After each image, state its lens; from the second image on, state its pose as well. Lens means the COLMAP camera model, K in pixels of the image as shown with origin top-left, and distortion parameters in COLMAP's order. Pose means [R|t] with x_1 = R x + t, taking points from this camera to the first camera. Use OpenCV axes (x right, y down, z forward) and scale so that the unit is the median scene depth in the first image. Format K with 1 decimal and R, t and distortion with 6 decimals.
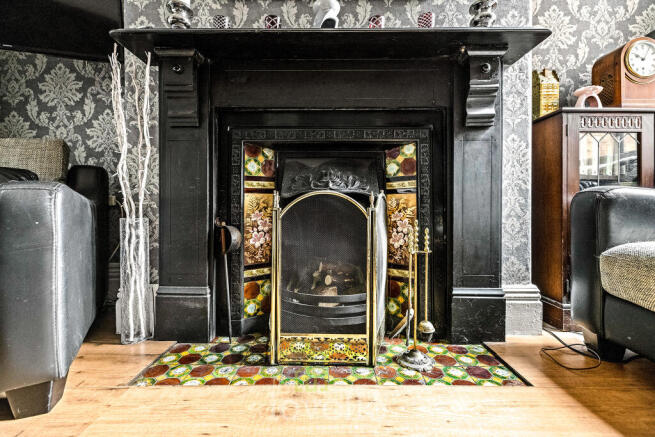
lens RADIAL K [[278.7, 0, 317.9], [0, 278.7, 214.3], [0, 0, 1]] dist [0.002368, 0.000139]
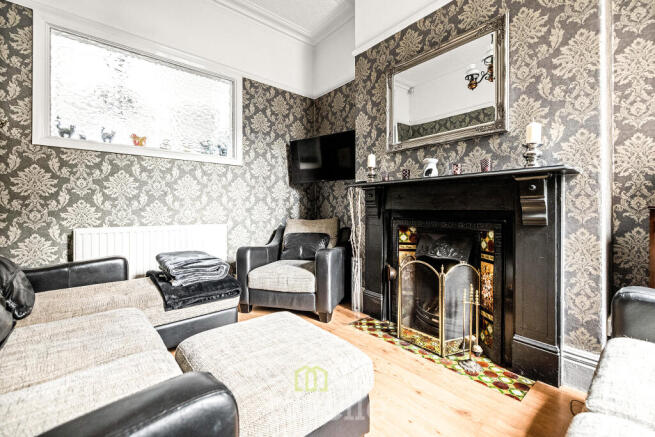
lens RADIAL K [[278.7, 0, 317.9], [0, 278.7, 214.3], [0, 0, 1]] dist [0.002368, 0.000139]
pose [[0.625817, 0.007194, -0.779936, 0.983676], [-0.006843, 0.999970, 0.003734, -0.367741], [0.779940, 0.003000, 0.625848, -0.730039]]
